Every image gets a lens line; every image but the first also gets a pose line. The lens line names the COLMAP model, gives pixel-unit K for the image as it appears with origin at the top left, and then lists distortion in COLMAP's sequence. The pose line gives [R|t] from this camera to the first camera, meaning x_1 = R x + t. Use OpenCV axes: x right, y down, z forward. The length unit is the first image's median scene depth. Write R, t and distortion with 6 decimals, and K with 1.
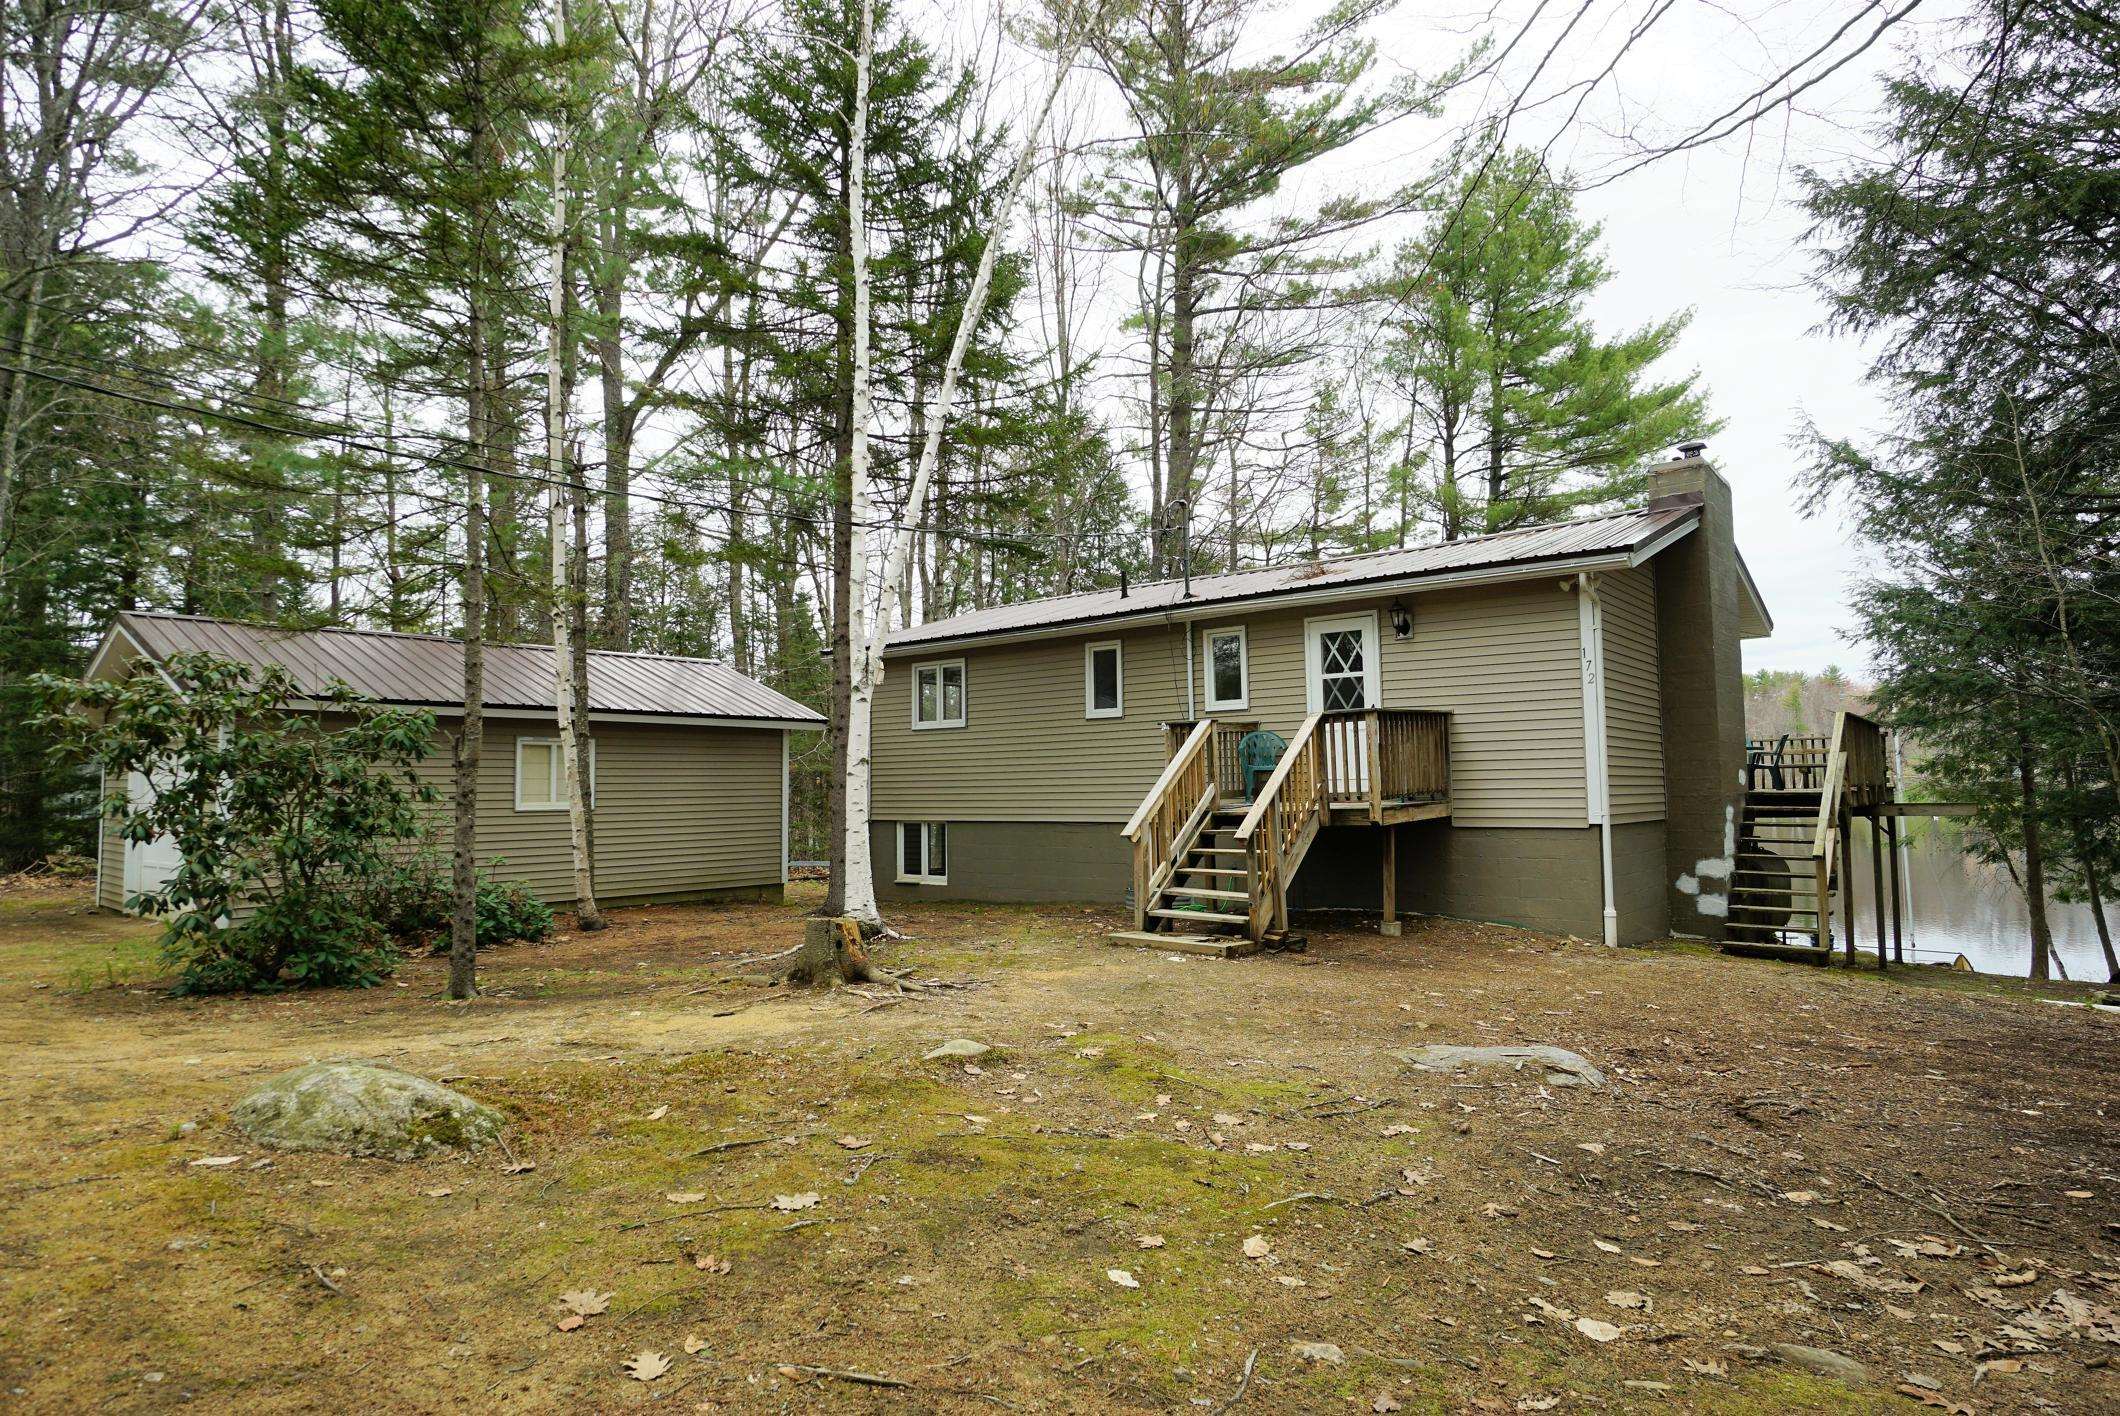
lens RADIAL K [[1260.6, 0, 1055.0], [0, 1260.6, 707.8], [0, 0, 1]] dist [-0.004981, 0.000060]
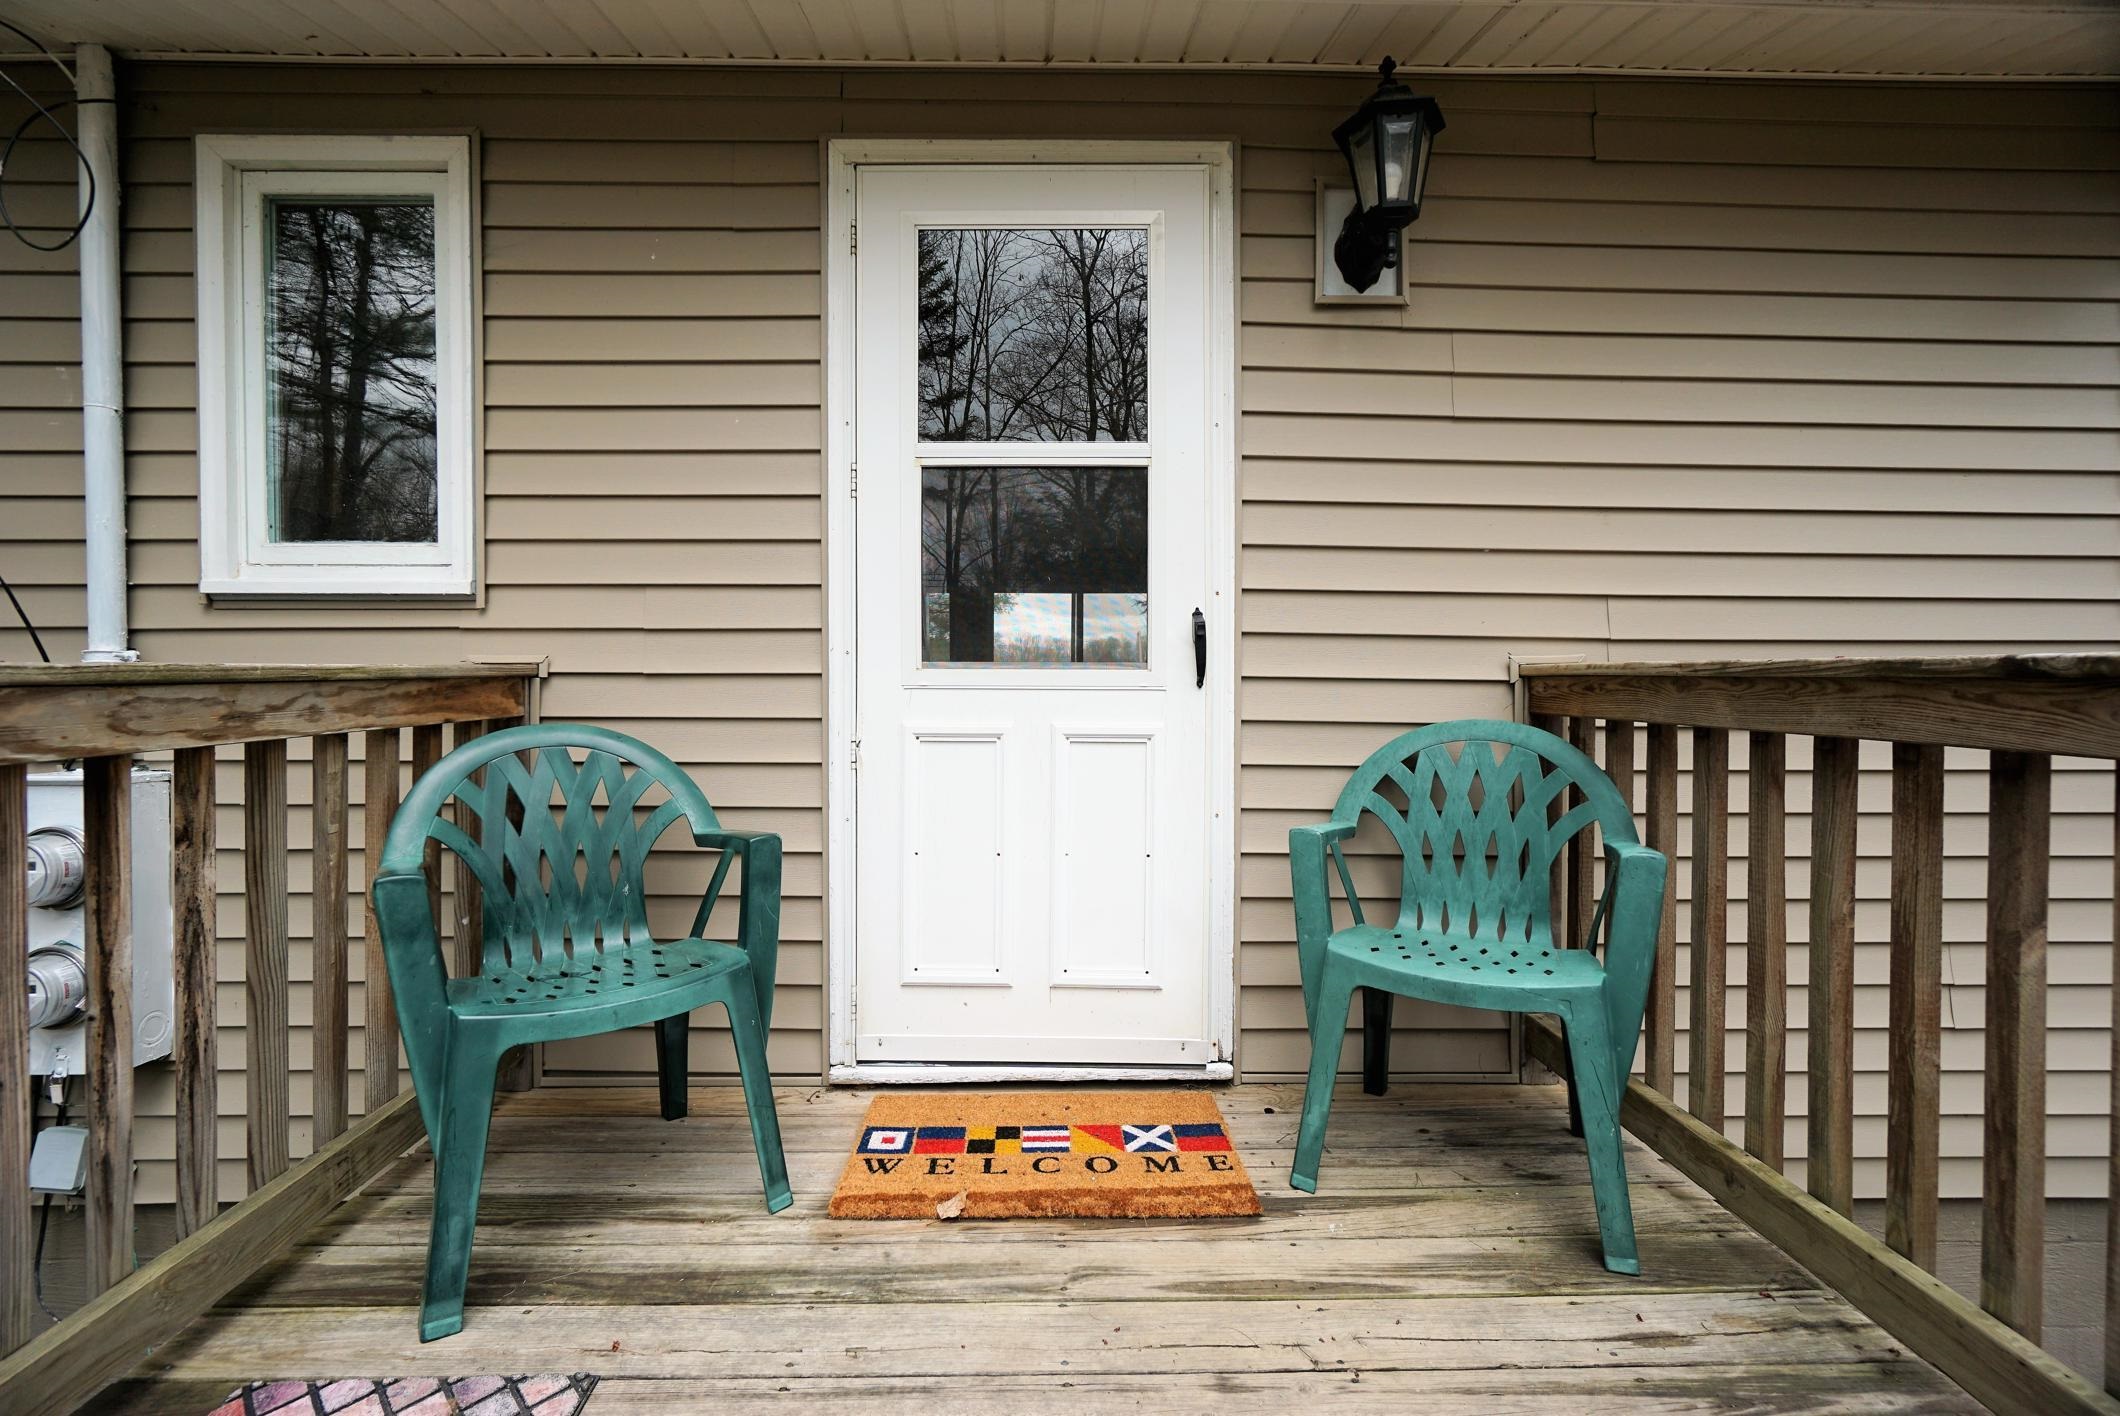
lens RADIAL K [[941.4, 0, 1048.7], [0, 941.4, 706.3], [0, 0, 1]] dist [-0.013358, 0.007868]
pose [[0.770920, 0.010027, 0.636853, 0.131882], [-0.059939, 0.996581, 0.056866, 0.004544], [-0.634105, -0.082012, 0.768885, 0.846343]]
